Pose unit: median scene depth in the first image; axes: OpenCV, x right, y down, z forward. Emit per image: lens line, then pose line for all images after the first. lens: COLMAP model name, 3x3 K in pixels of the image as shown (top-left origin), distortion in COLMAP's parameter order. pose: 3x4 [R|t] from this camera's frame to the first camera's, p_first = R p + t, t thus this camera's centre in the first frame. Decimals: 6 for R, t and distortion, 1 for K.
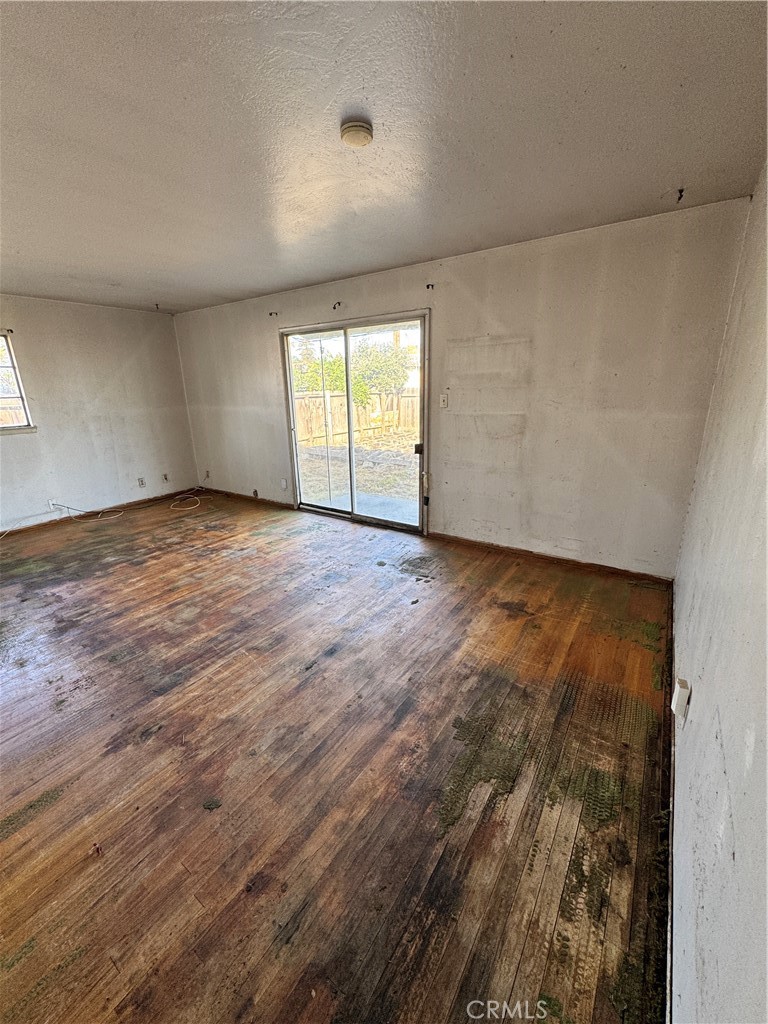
lens RADIAL K [[408.0, 0, 384.0], [0, 408.0, 512.0], [0, 0, 1]] dist [-0.004996, 0.000696]
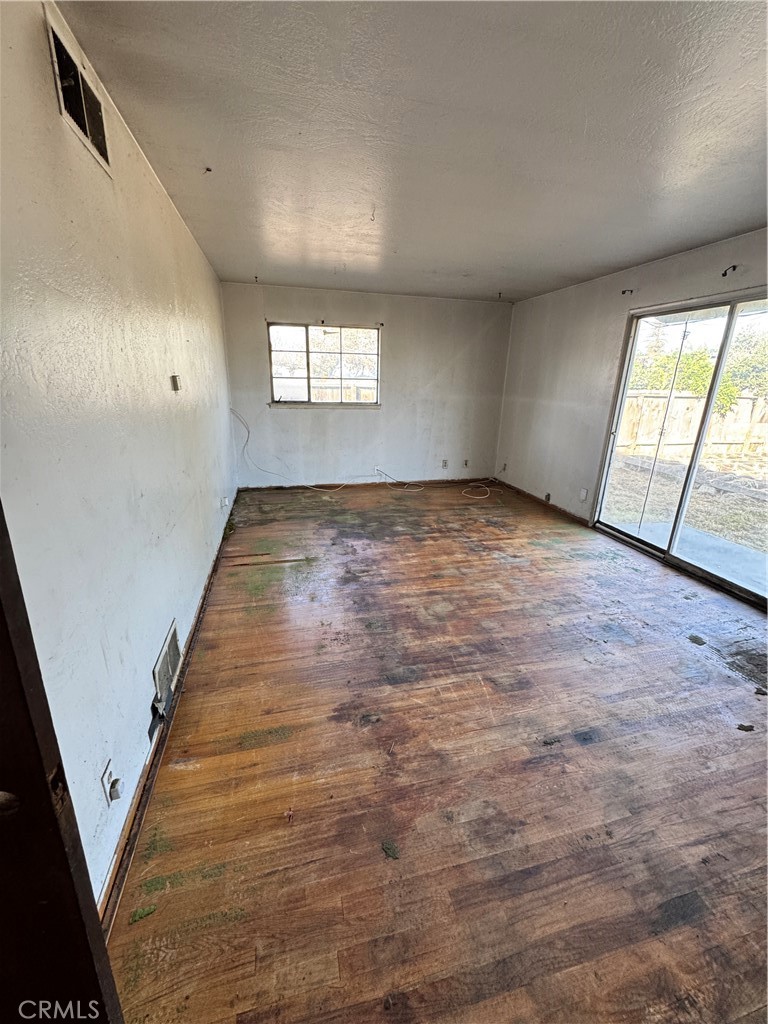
lens RADIAL K [[408.0, 0, 384.0], [0, 408.0, 512.0], [0, 0, 1]] dist [-0.004996, 0.000696]
pose [[0.746981, 0.243020, -0.618838, -0.033627], [-0.233853, 0.967360, 0.097609, -0.032469], [0.622360, 0.071805, 0.779430, 0.127460]]
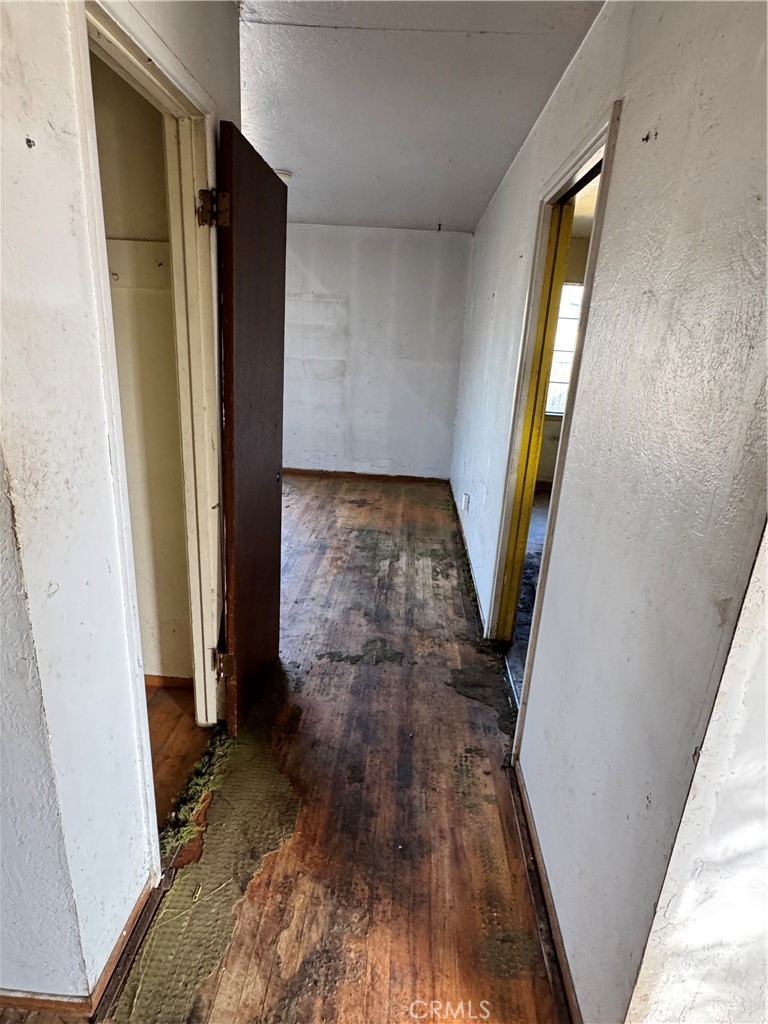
lens RADIAL K [[556.7, 0, 384.0], [0, 556.7, 512.0], [0, 0, 1]] dist [0.000110, 0.000011]
pose [[0.851846, -0.091493, 0.515740, -0.524162], [0.080840, 0.995793, 0.043132, 0.177874], [-0.517517, 0.004950, 0.855659, -0.580156]]
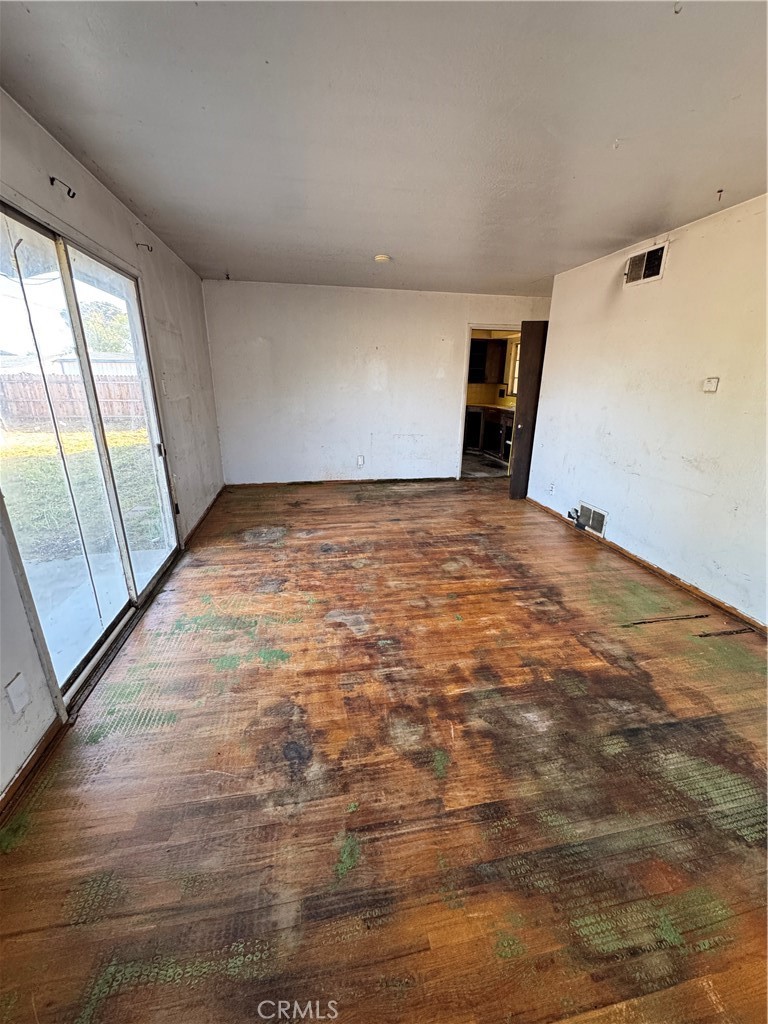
lens RADIAL K [[408.0, 0, 384.0], [0, 408.0, 512.0], [0, 0, 1]] dist [-0.004996, 0.000696]
pose [[-0.706423, -0.209735, 0.676001, -1.013616], [0.211586, 0.848837, 0.484466, -0.446605], [-0.675424, 0.485271, -0.555261, 1.571755]]
